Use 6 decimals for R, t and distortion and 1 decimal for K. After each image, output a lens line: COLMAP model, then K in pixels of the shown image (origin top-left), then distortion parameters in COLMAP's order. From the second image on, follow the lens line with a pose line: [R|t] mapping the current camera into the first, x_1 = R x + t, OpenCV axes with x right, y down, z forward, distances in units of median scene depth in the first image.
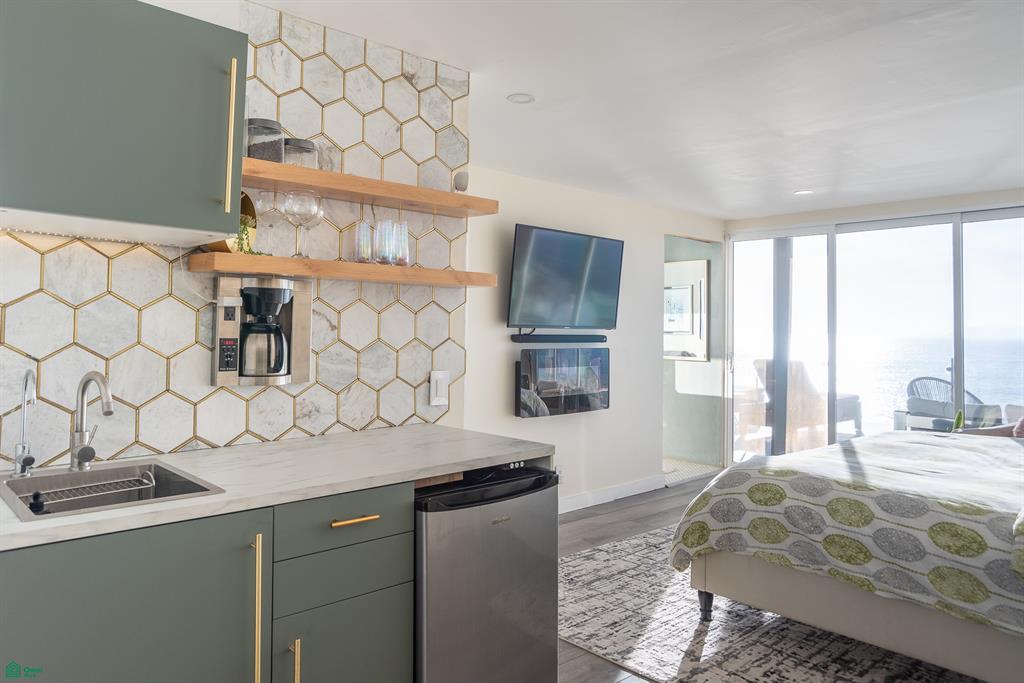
lens RADIAL K [[721.0, 0, 514.4], [0, 721.0, 309.4], [0, 0, 1]] dist [-0.045108, 0.077192]
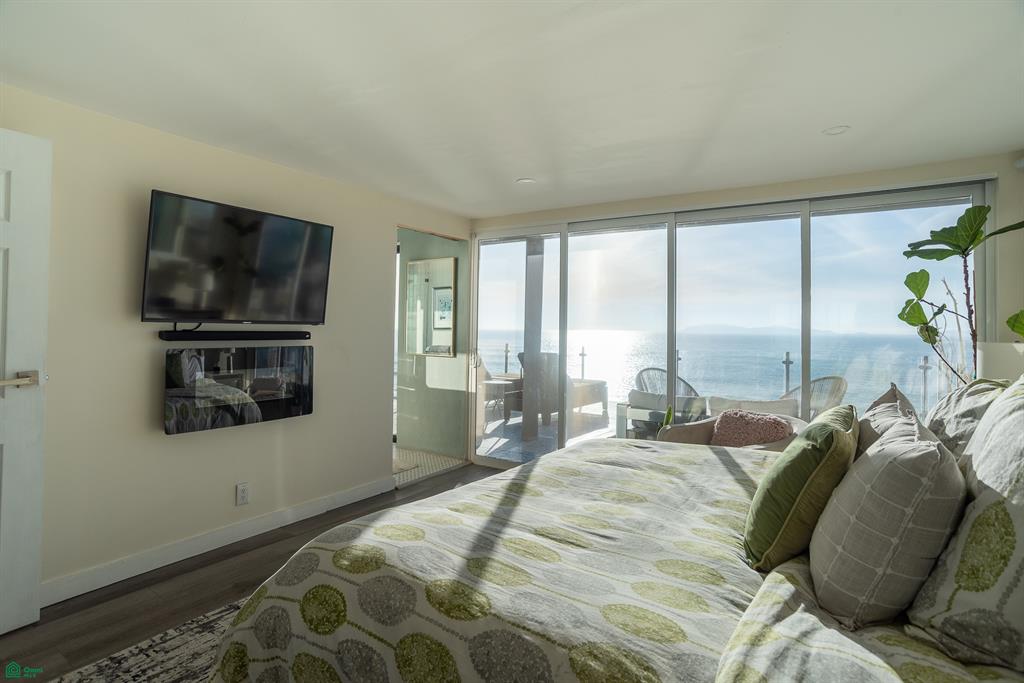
lens RADIAL K [[527.5, 0, 509.2], [0, 527.5, 320.2], [0, 0, 1]] dist [-0.064082, 0.026979]
pose [[0.975379, 0.001507, 0.220531, 0.213758], [-0.004784, 0.999886, 0.014324, 0.010973], [-0.220485, -0.015026, 0.975275, 0.299816]]
